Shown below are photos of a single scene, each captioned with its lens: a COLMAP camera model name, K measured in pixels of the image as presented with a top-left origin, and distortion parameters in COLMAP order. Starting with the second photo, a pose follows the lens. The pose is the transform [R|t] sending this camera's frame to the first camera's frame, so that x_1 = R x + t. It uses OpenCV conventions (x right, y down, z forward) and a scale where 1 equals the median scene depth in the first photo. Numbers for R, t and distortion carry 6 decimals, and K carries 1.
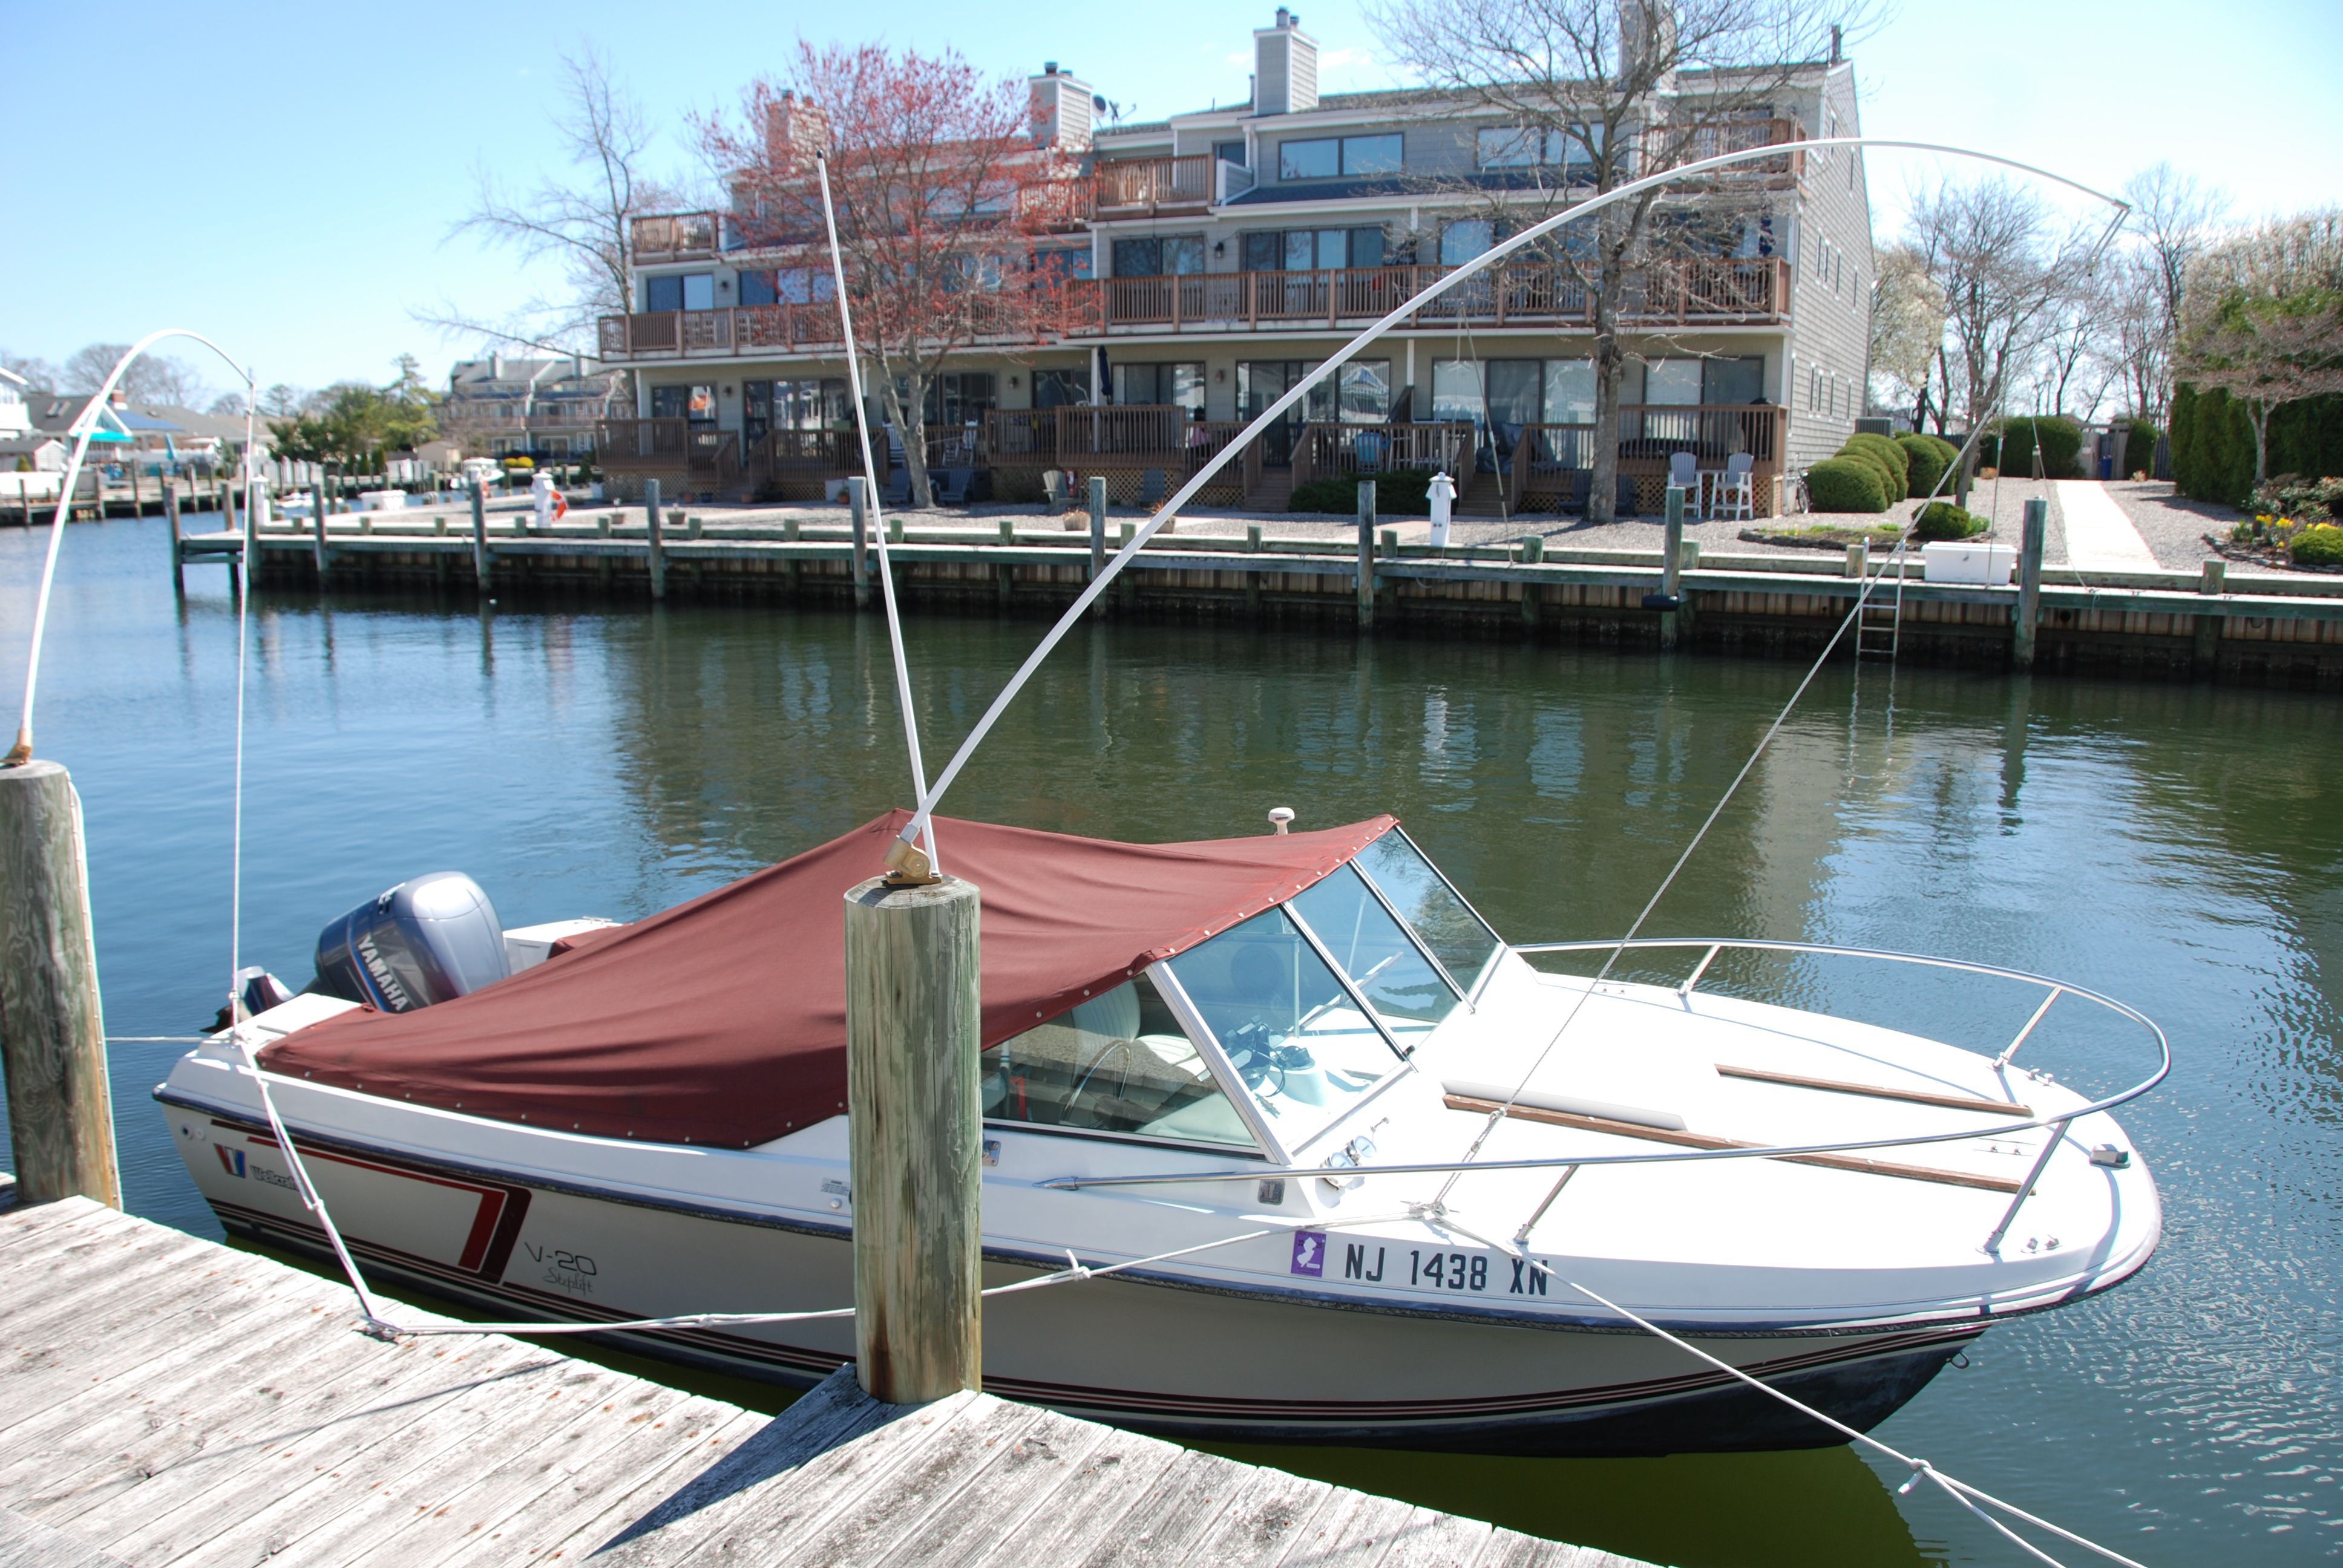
lens RADIAL K [[1842.6, 0, 1140.8], [0, 1842.6, 818.5], [0, 0, 1]] dist [-0.168751, 0.124785]
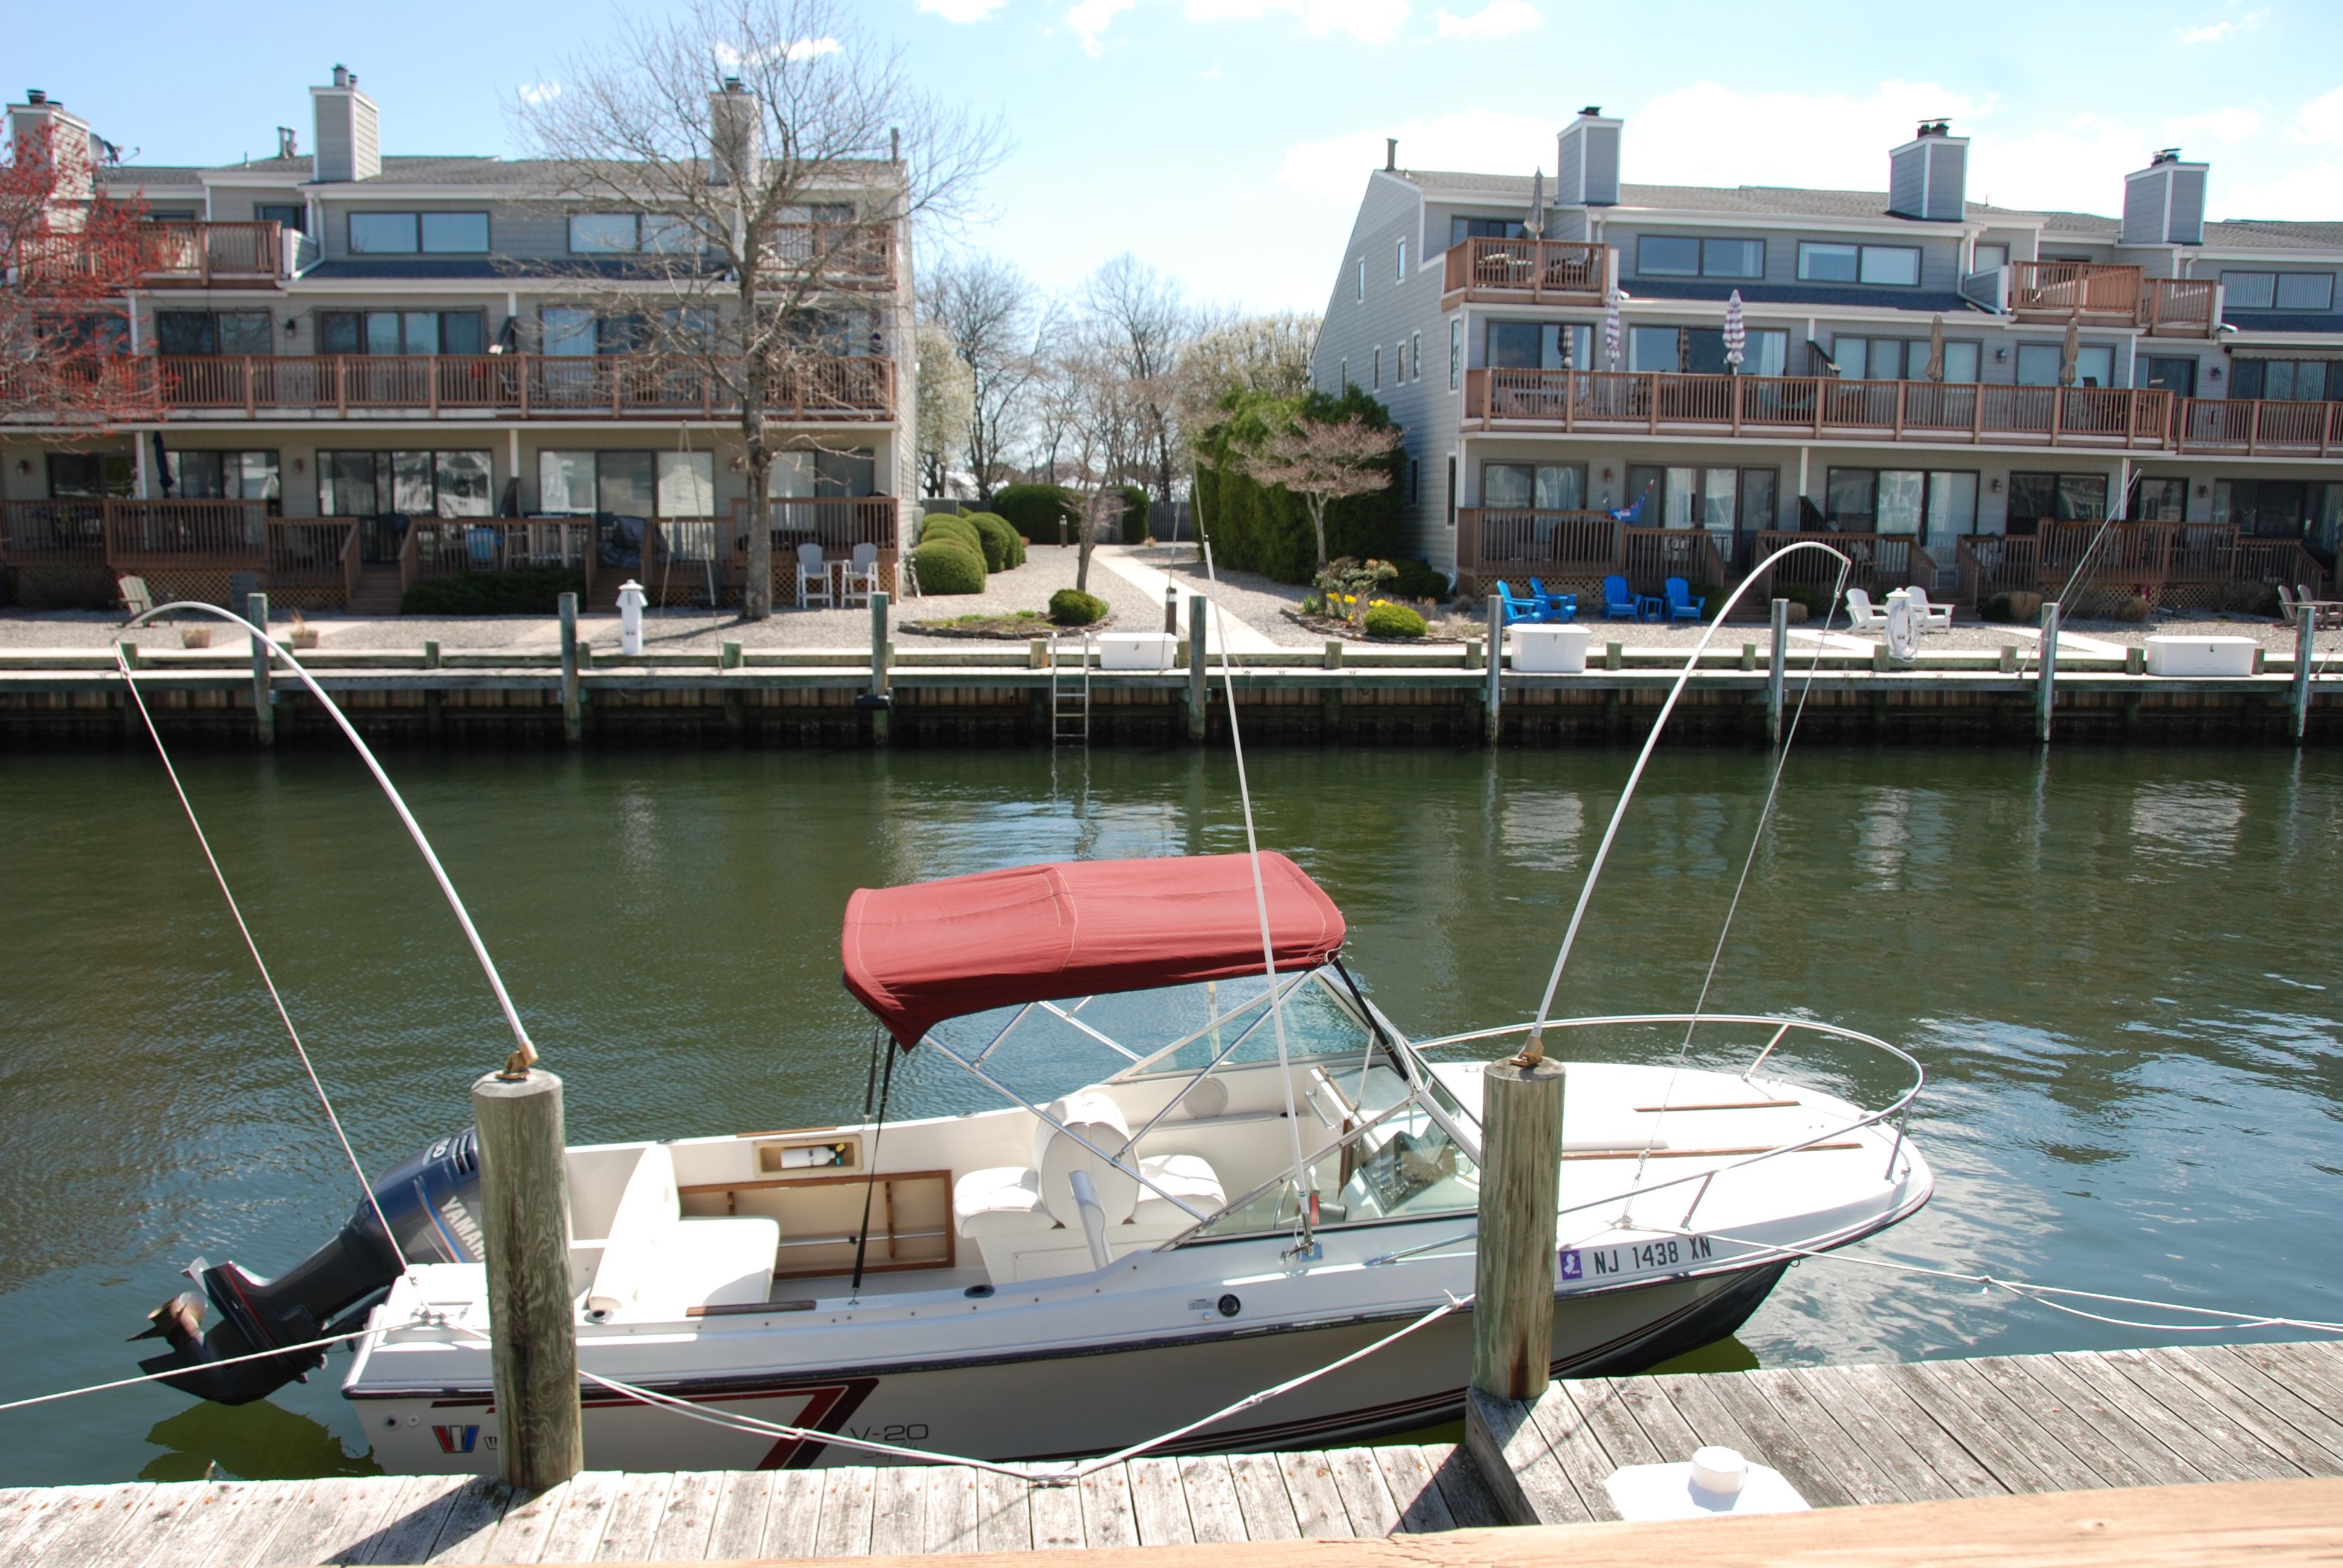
lens RADIAL K [[1929.5, 0, 1178.0], [0, 1929.5, 802.1], [0, 0, 1]] dist [-0.146914, 0.128424]
pose [[0.843713, -0.073903, 0.531682, -0.104414], [0.098002, 0.995037, -0.017207, -0.015982], [-0.527772, 0.066624, 0.846769, -0.021525]]
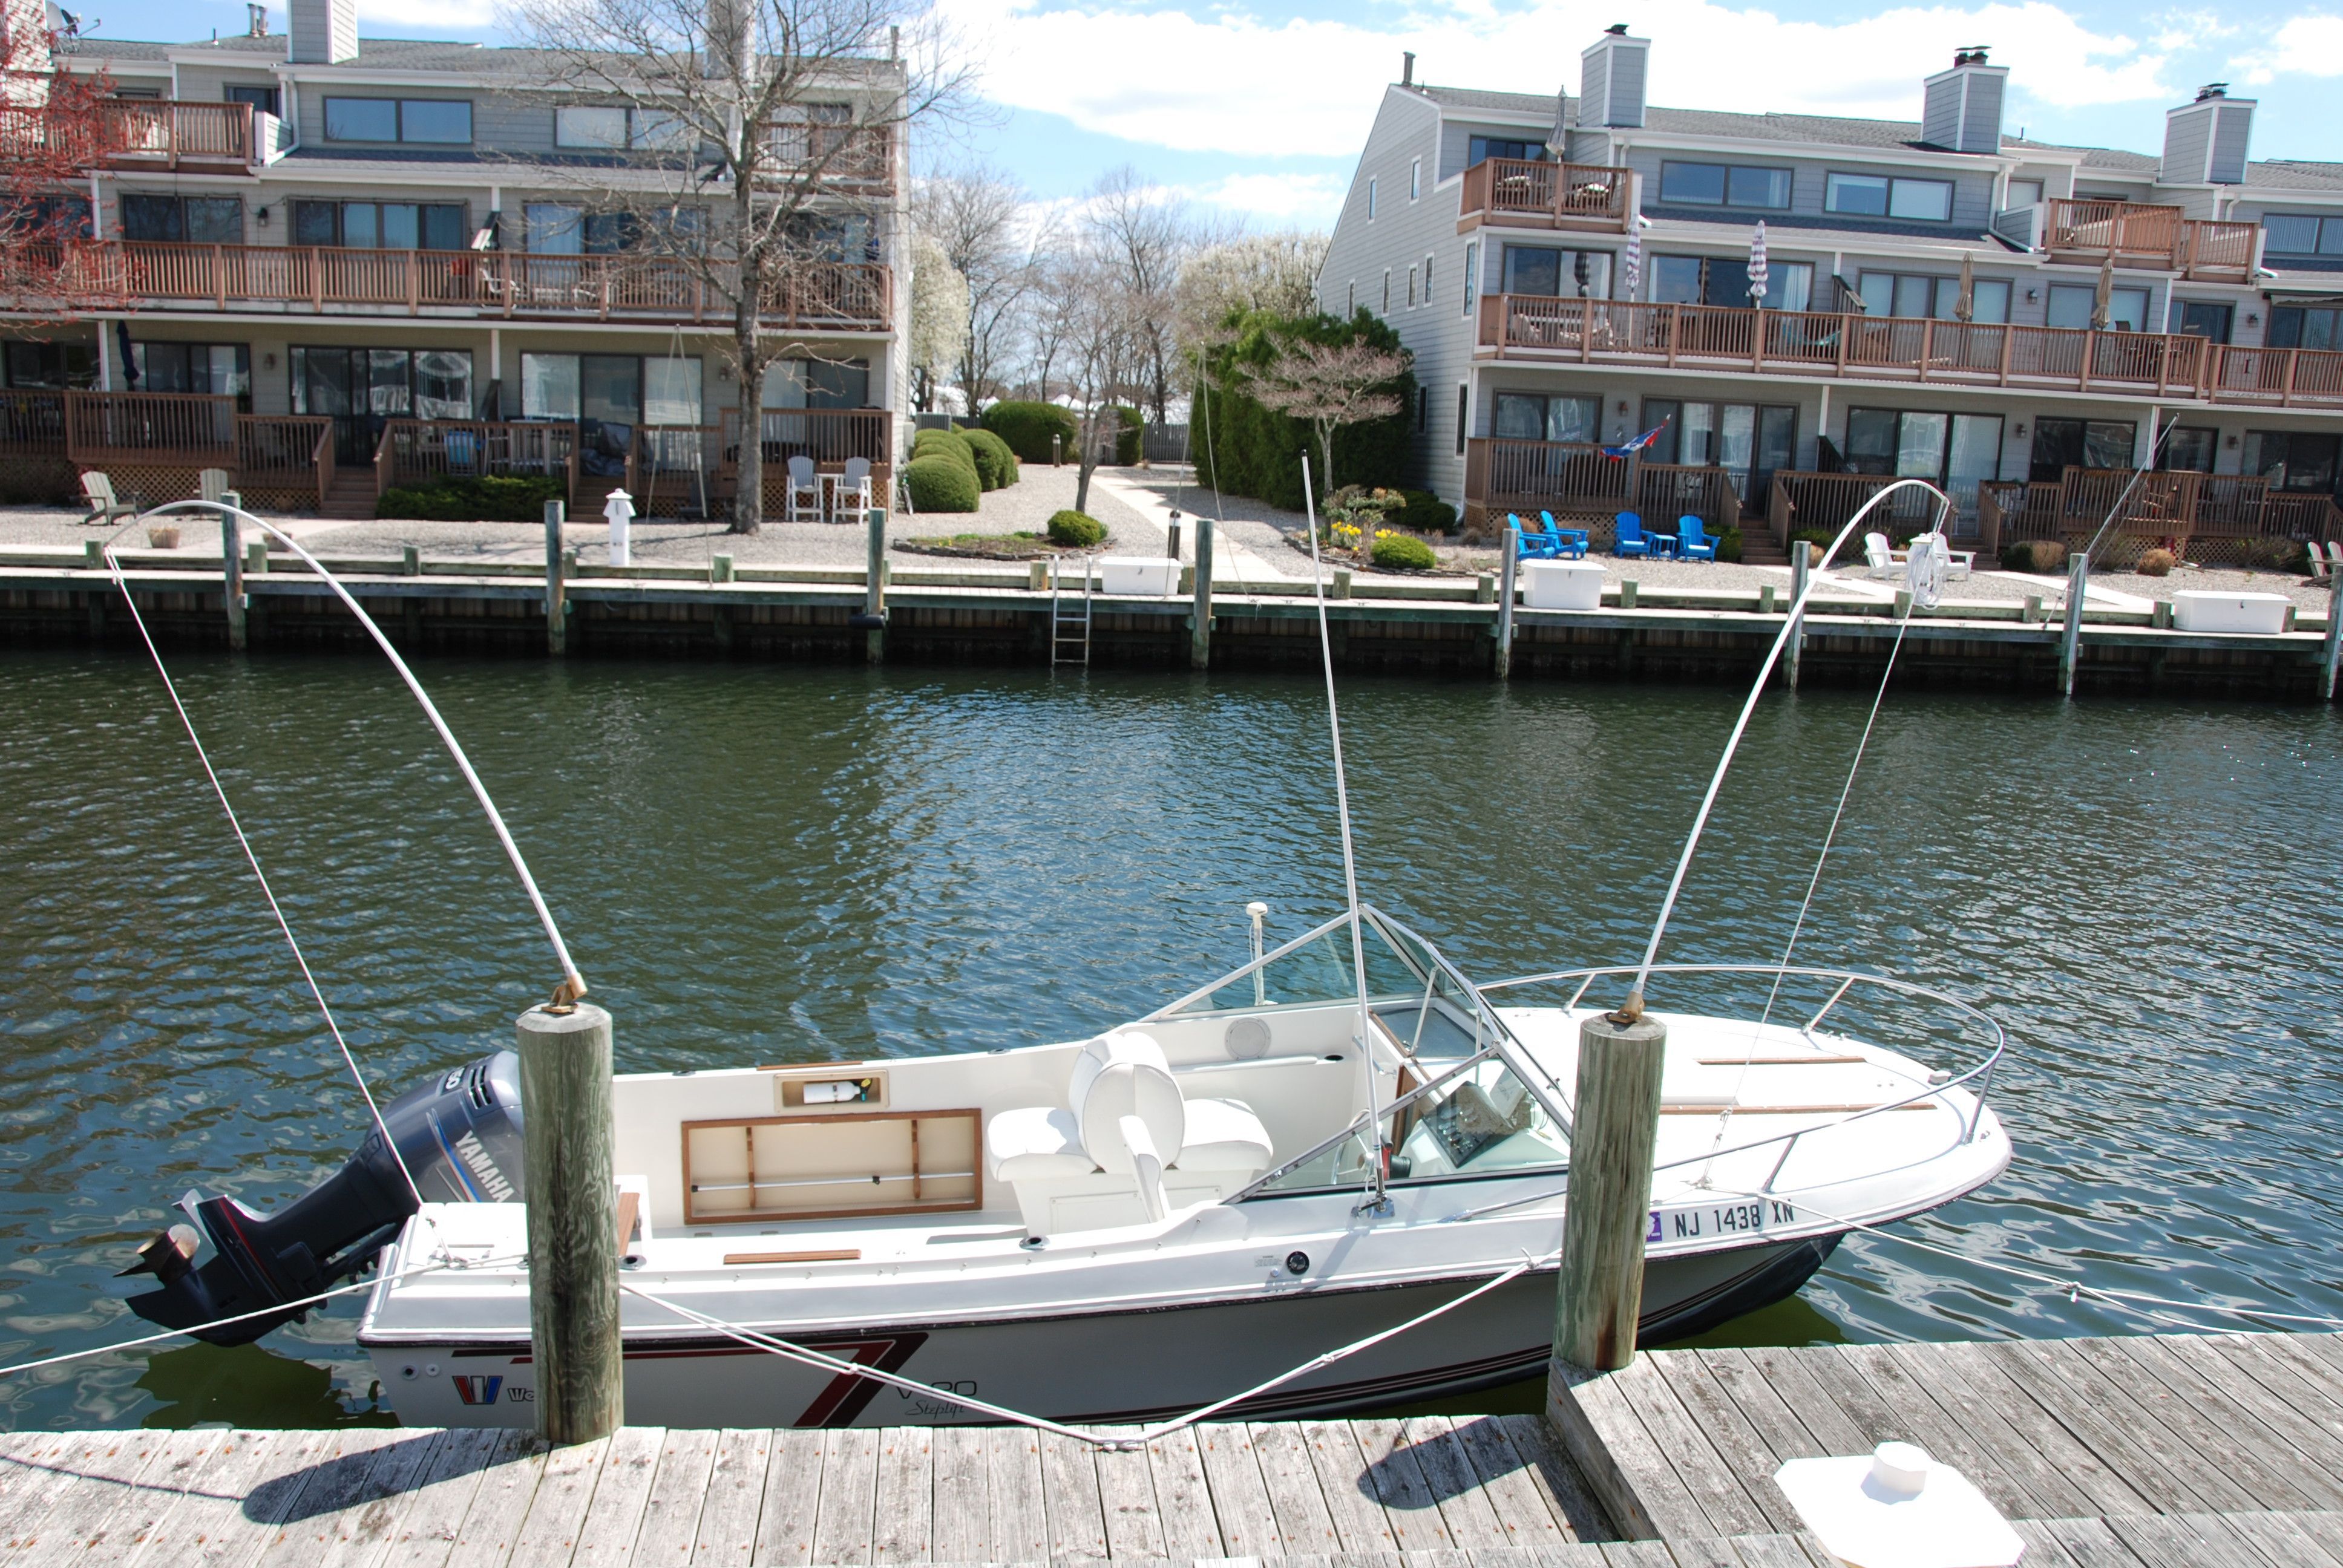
lens RADIAL K [[1968.1, 0, 1174.7], [0, 1968.1, 805.8], [0, 0, 1]] dist [-0.142825, 0.143044]
pose [[0.840939, -0.071986, 0.536321, -0.108155], [0.071966, 0.997186, 0.021002, -0.016924], [-0.536324, 0.020936, 0.843753, -0.013293]]
